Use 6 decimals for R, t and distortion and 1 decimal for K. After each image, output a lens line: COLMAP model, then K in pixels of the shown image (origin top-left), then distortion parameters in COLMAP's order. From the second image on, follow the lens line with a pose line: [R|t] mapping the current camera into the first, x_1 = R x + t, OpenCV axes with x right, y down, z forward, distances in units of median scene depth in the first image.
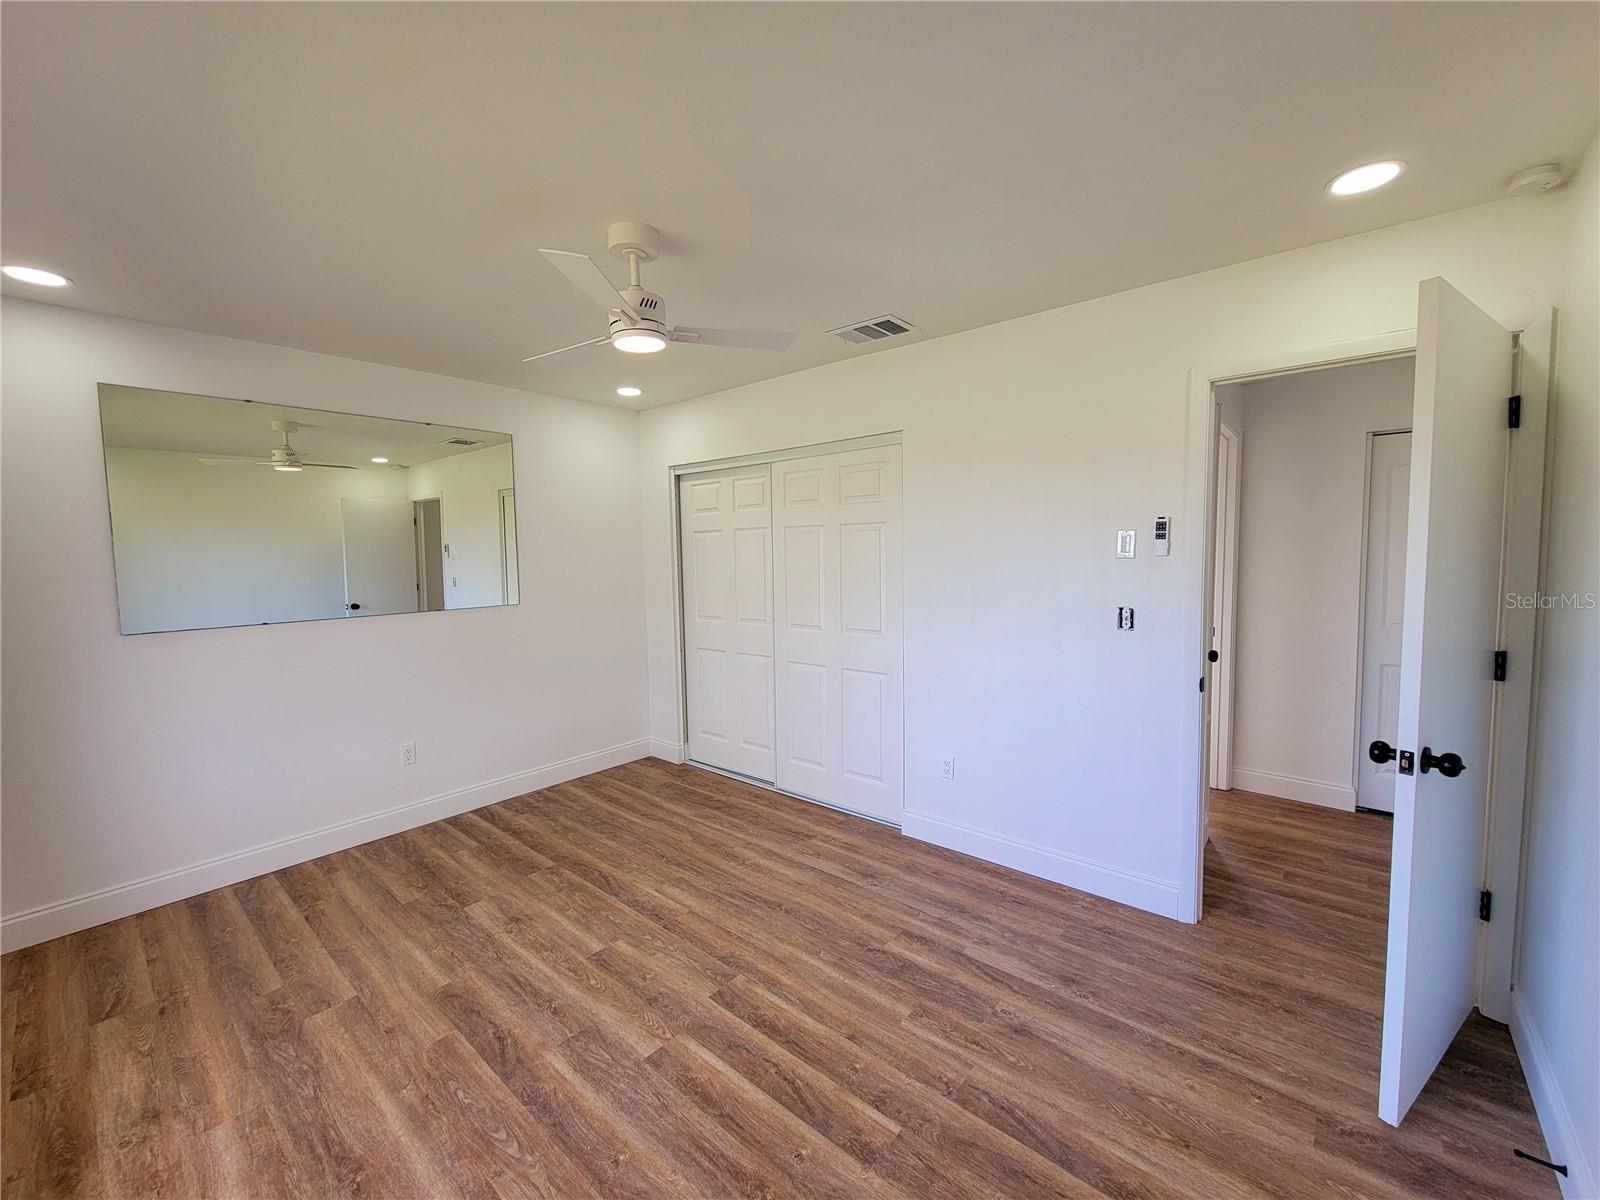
lens RADIAL K [[648.3, 0, 799.0], [0, 648.3, 597.0], [0, 0, 1]] dist [0.000280, -0.000370]
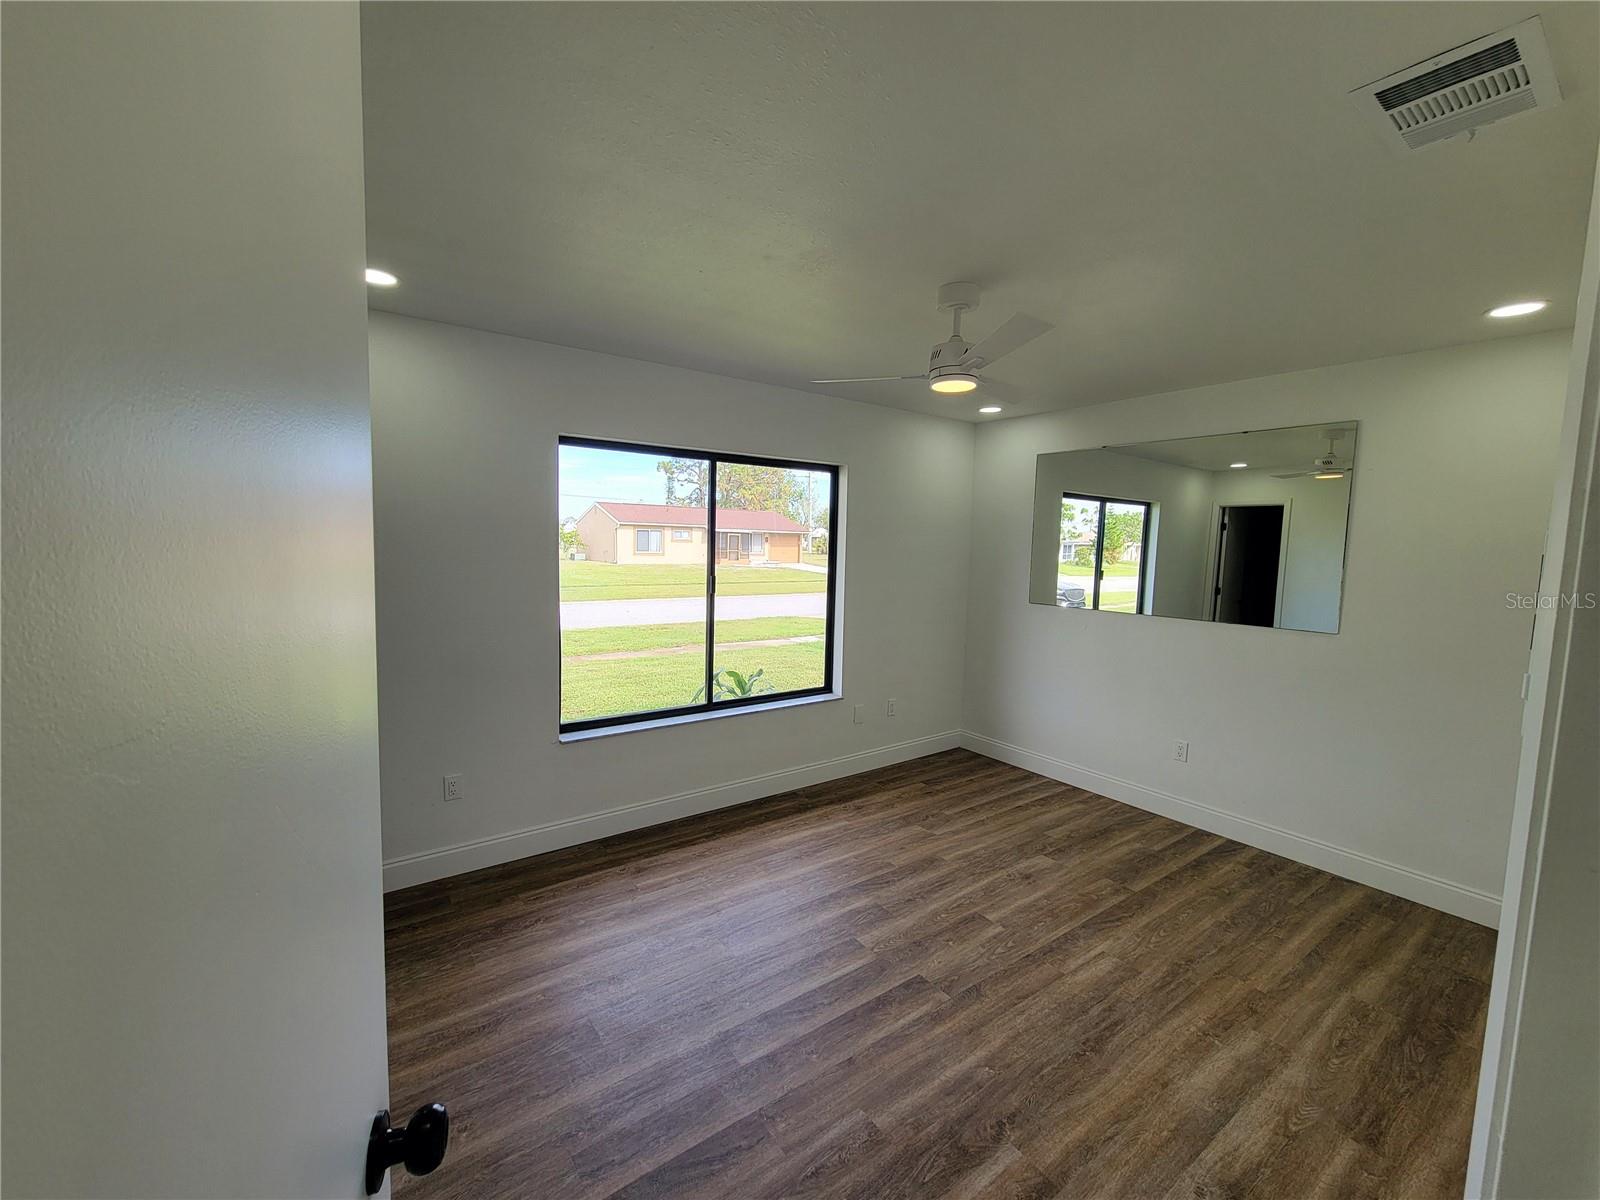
lens RADIAL K [[648.3, 0, 785.2], [0, 648.3, 595.5], [0, 0, 1]] dist [0.000280, -0.000370]
pose [[-0.246193, 0.091428, -0.964899, 0.871687], [-0.091350, 0.988920, 0.117012, -0.117022], [0.964906, 0.116951, -0.235114, 0.919391]]
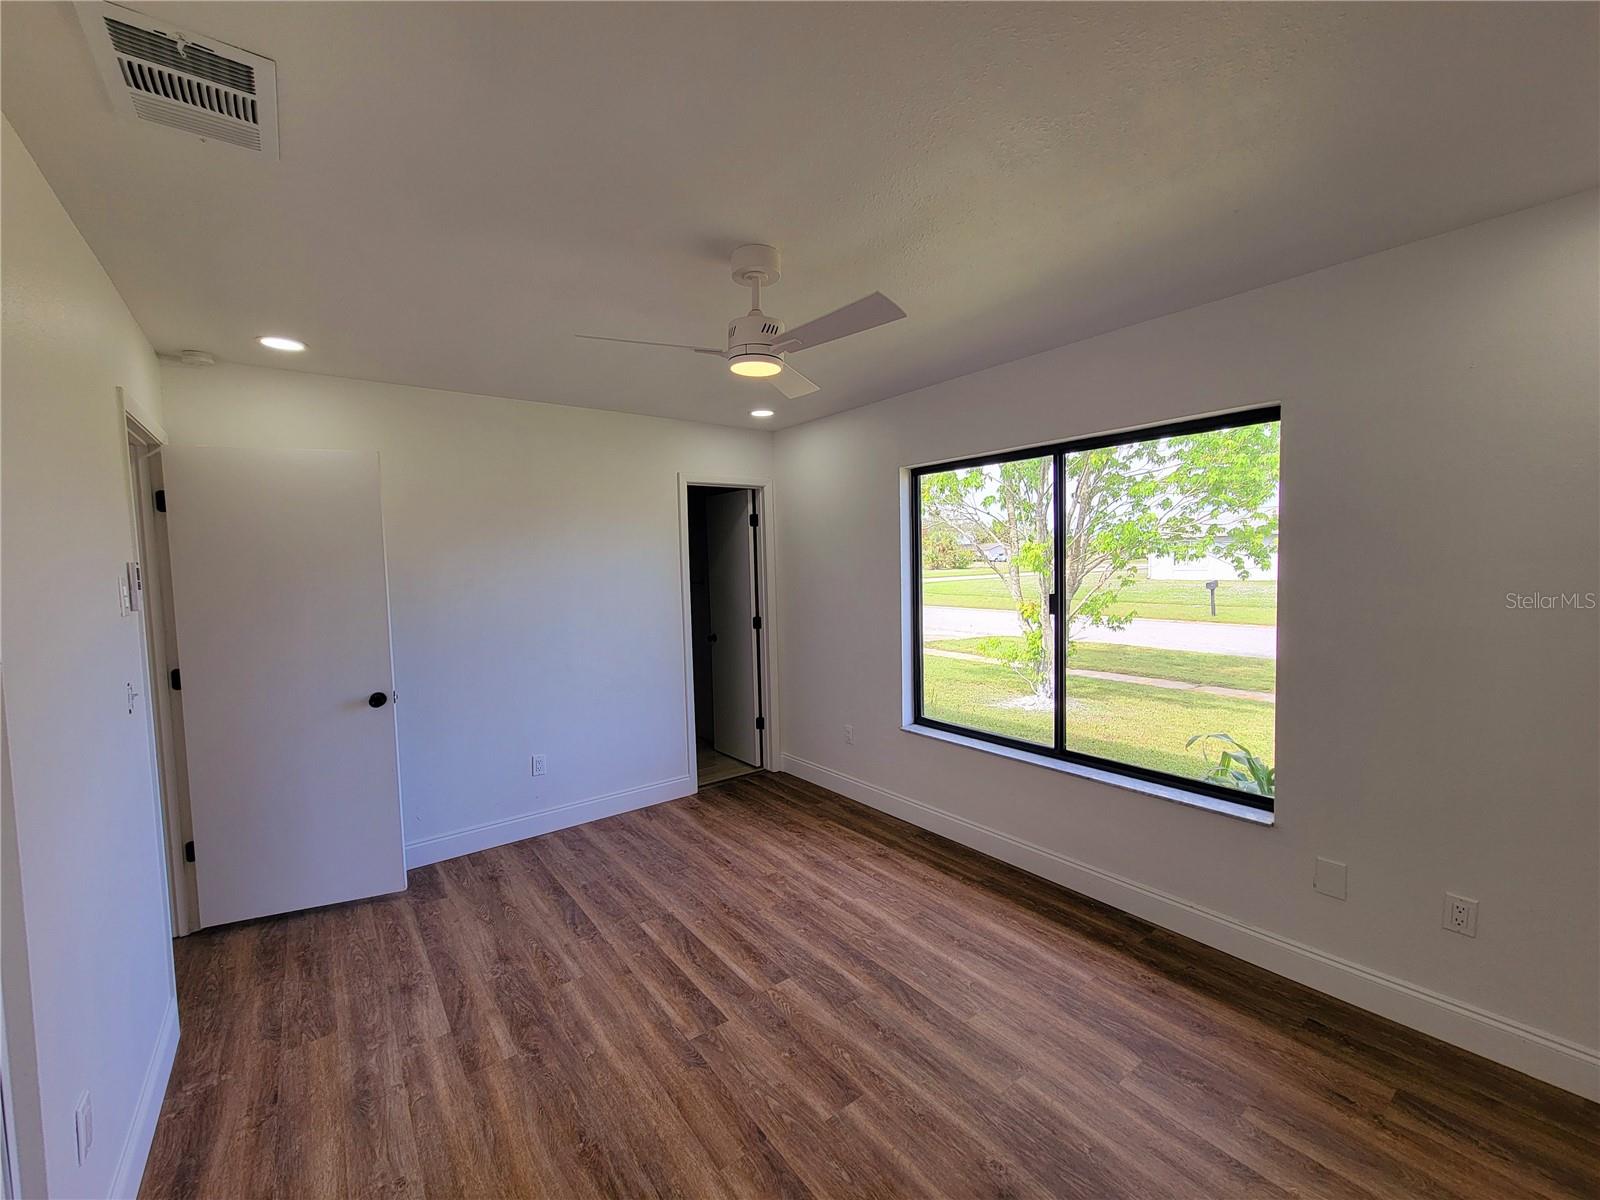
lens RADIAL K [[648.3, 0, 798.7], [0, 648.3, 591.4], [0, 0, 1]] dist [0.000280, -0.000370]
pose [[-0.976879, 0.029205, 0.211788, -0.457232], [0.055276, 0.991445, 0.118245, -0.151440], [-0.206523, 0.127218, -0.970136, 1.785536]]
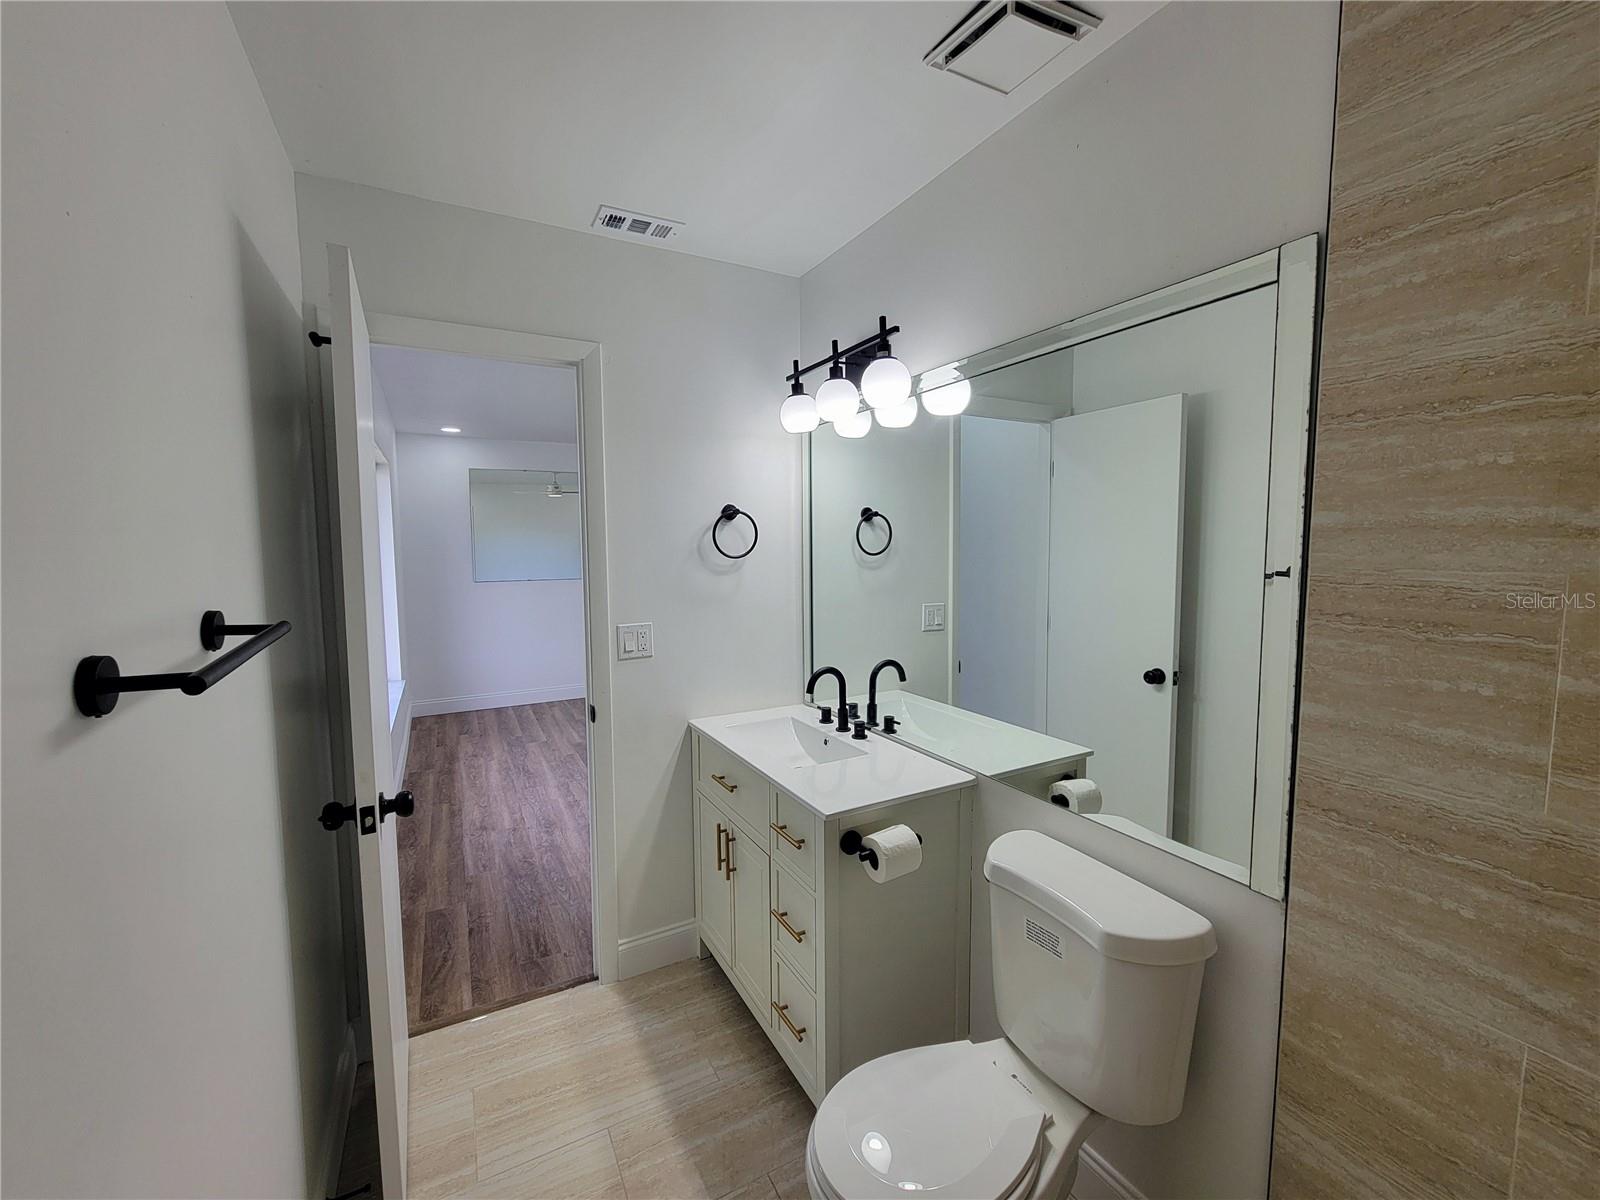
lens RADIAL K [[648.3, 0, 792.3], [0, 648.3, 608.8], [0, 0, 1]] dist [0.000280, -0.000370]
pose [[0.931325, 0.042004, -0.361759, 0.899037], [-0.032782, 0.998963, 0.031595, 0.050657], [0.362711, -0.017566, 0.931736, -0.777247]]
